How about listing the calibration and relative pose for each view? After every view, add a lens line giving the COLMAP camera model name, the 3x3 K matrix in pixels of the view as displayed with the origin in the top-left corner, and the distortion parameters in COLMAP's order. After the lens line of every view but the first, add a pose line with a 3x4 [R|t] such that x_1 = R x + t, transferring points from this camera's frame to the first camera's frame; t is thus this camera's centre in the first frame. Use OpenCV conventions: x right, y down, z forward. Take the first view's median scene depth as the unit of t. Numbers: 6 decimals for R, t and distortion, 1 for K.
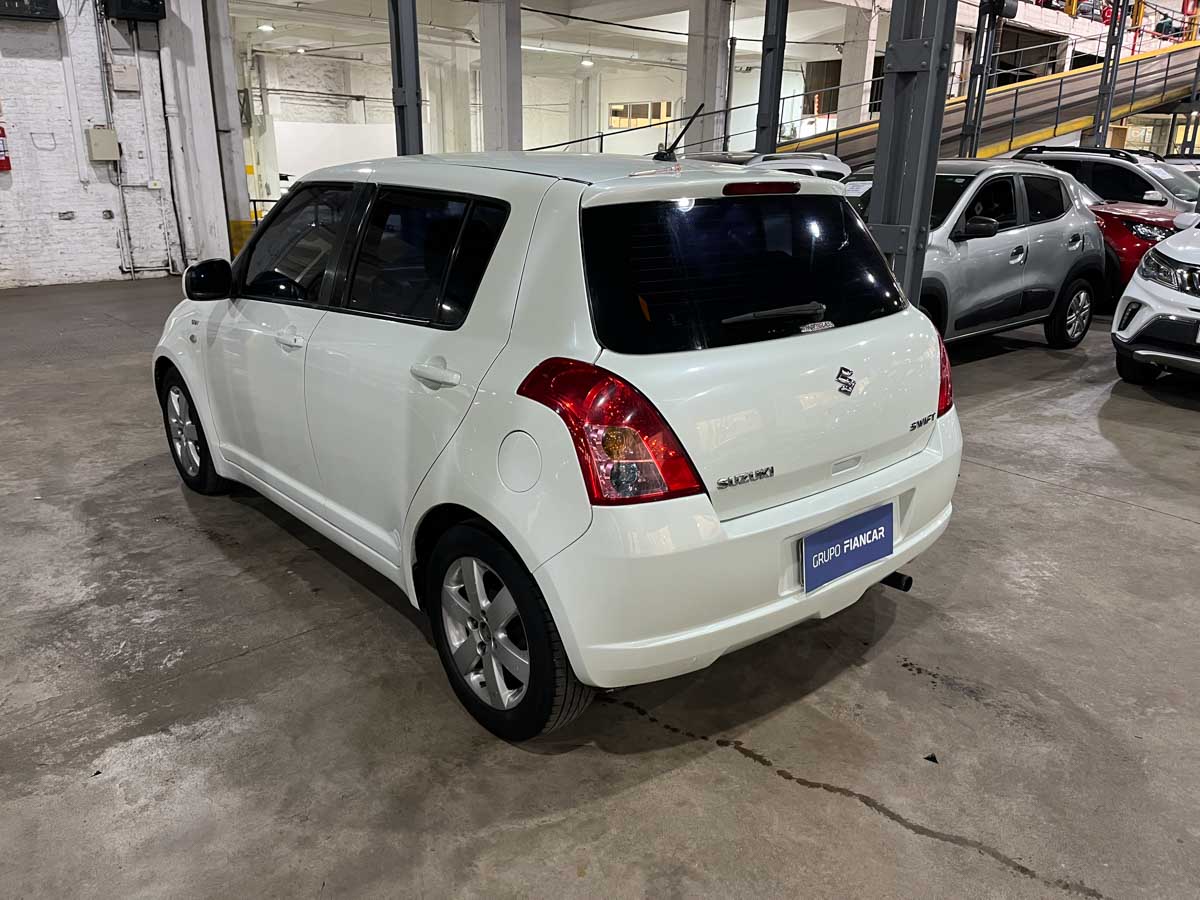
lens RADIAL K [[918.6, 0, 603.6], [0, 918.6, 445.0], [0, 0, 1]] dist [0.047766, -0.084316]
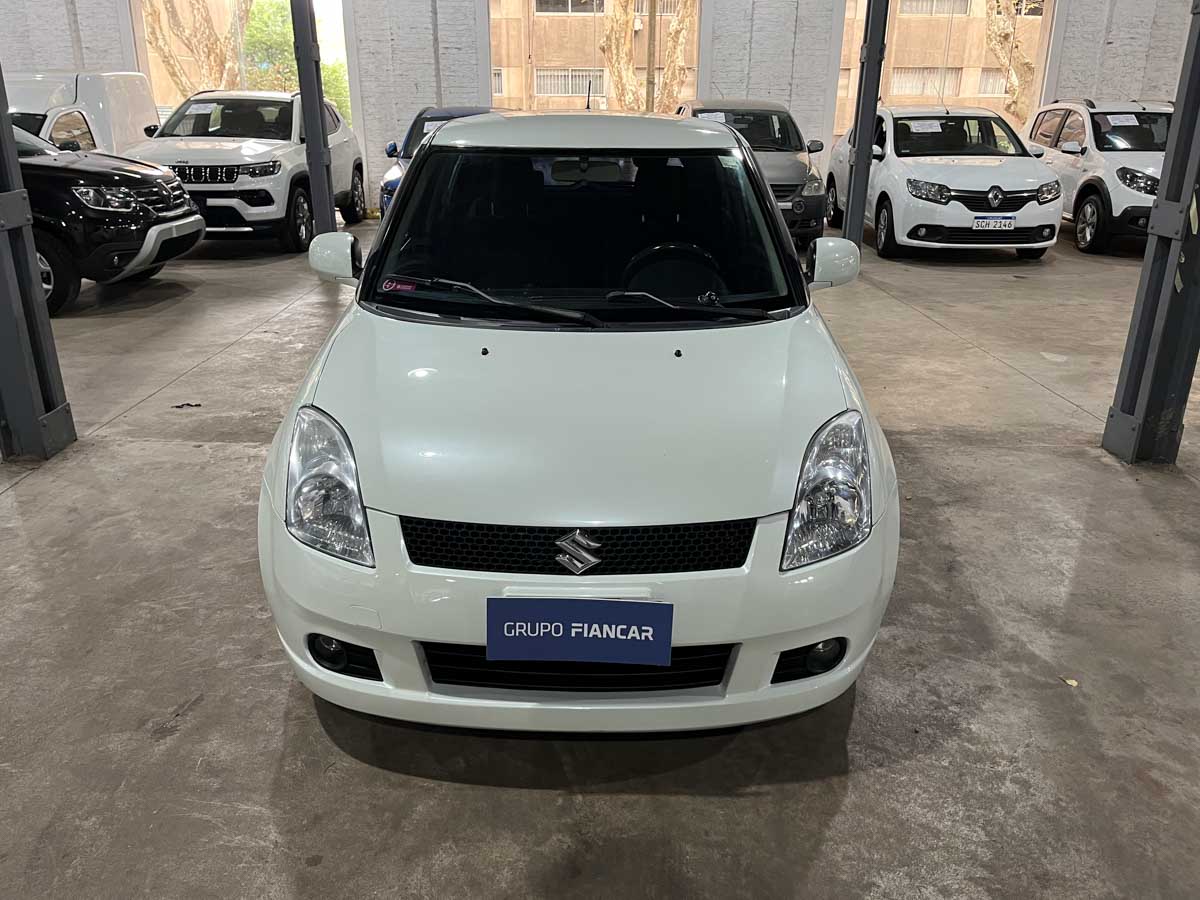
lens RADIAL K [[918.6, 0, 596.6], [0, 918.6, 448.5], [0, 0, 1]] dist [0.047766, -0.084316]
pose [[-0.757208, -0.239896, 0.607524, -0.259139], [0.180501, 0.817038, 0.547602, -0.172199], [-0.627738, 0.524308, -0.575366, 0.539078]]
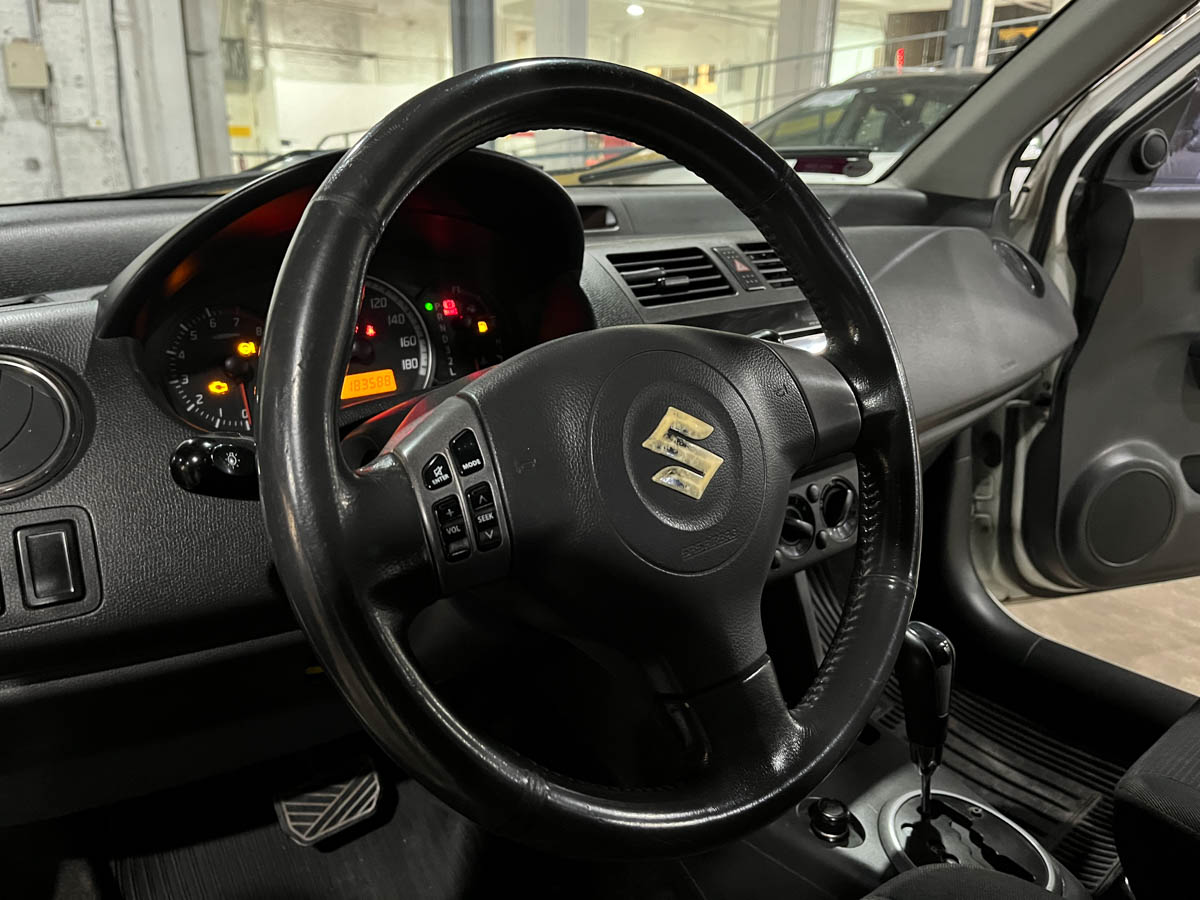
lens RADIAL K [[918.6, 0, 595.2], [0, 918.6, 442.3], [0, 0, 1]] dist [0.047766, -0.084316]
pose [[0.999830, 0.012736, -0.013323, -0.088730], [-0.012571, 0.999844, 0.012367, -0.048710], [0.013478, -0.012198, 0.999835, 0.293952]]
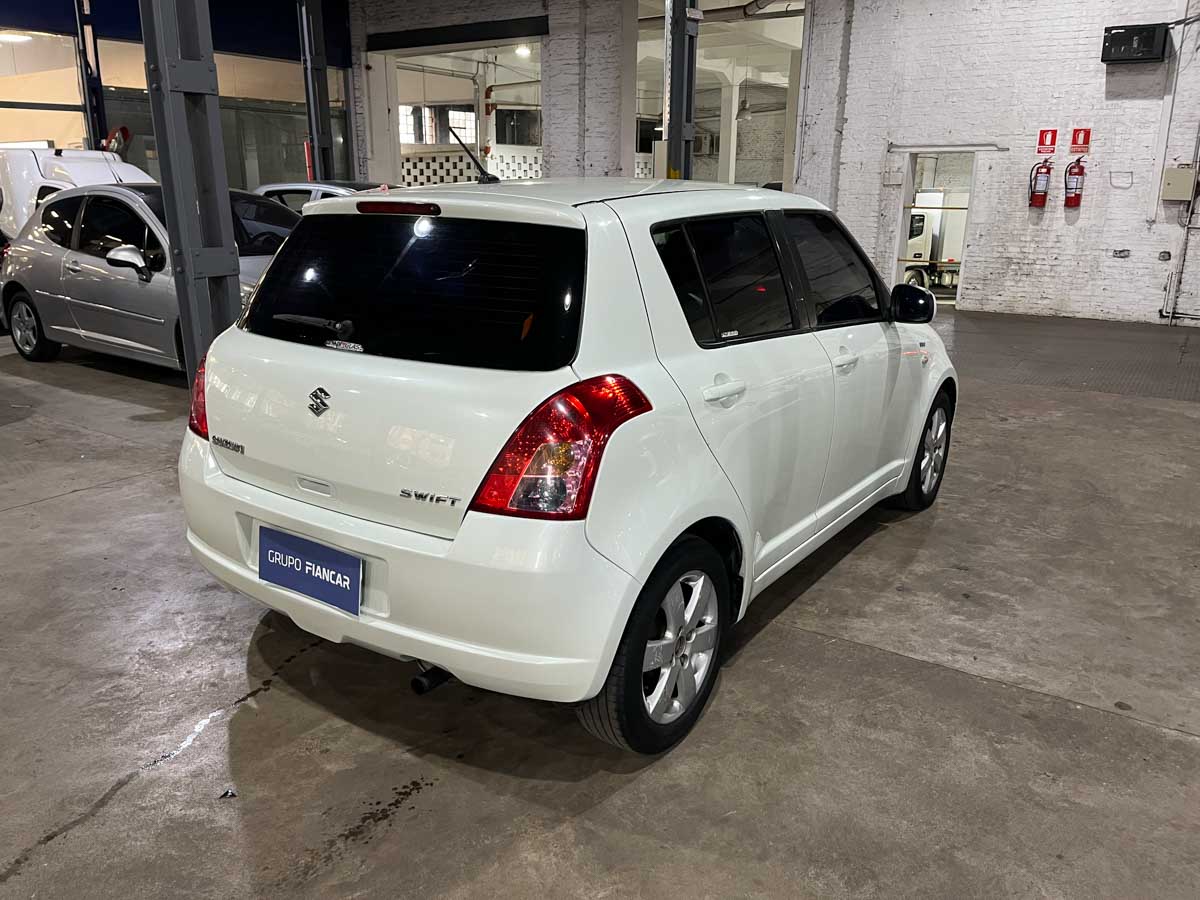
lens RADIAL K [[918.6, 0, 587.6], [0, 918.6, 444.8], [0, 0, 1]] dist [0.047766, -0.084316]
pose [[0.246497, 0.252328, -0.935719, 0.267527], [-0.293411, 0.939629, 0.176089, -0.059855], [0.923661, 0.231145, 0.305652, 0.206352]]
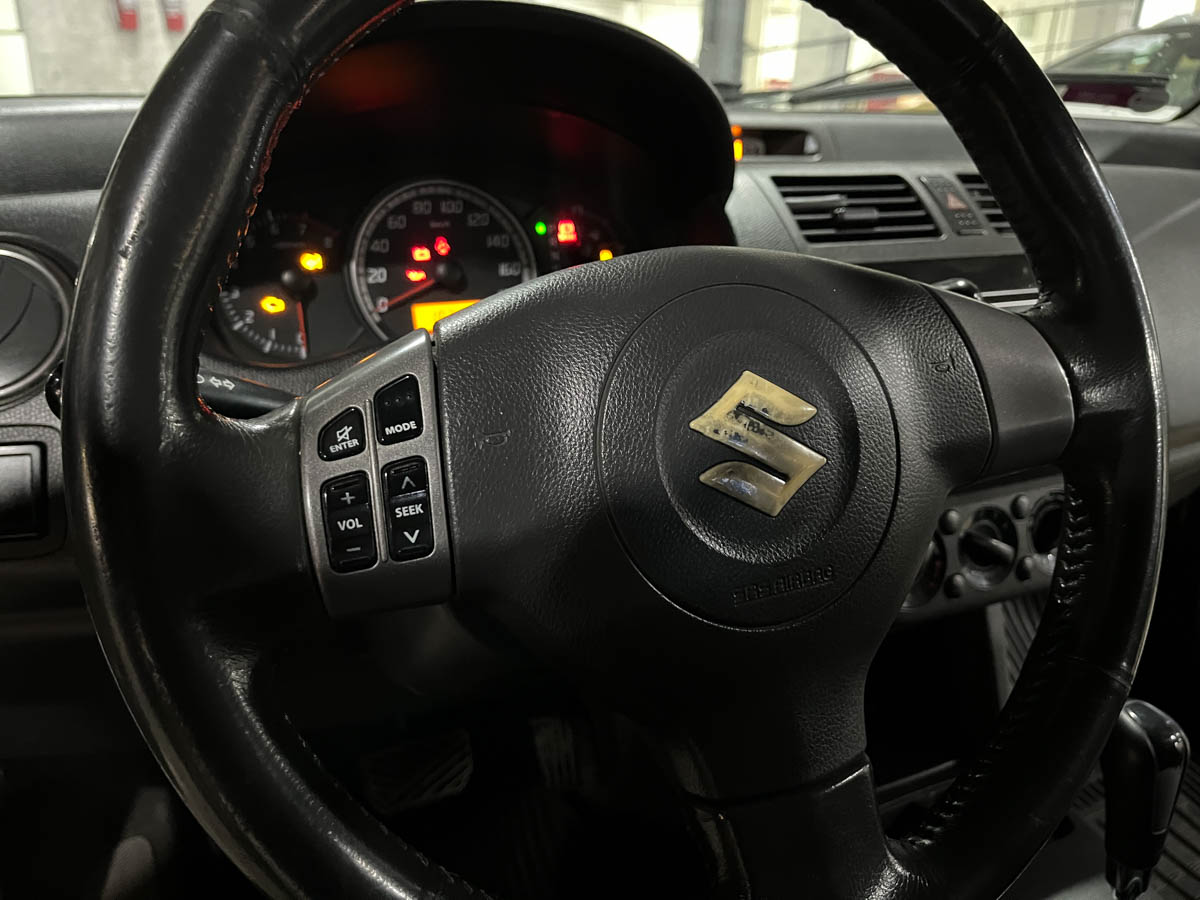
lens RADIAL K [[918.6, 0, 604.8], [0, 918.6, 454.3], [0, 0, 1]] dist [0.047766, -0.084316]
pose [[0.963062, 0.123428, -0.239325, -0.082954], [-0.106294, 0.990841, 0.083276, -0.049236], [0.247411, -0.054761, 0.967362, 0.308502]]
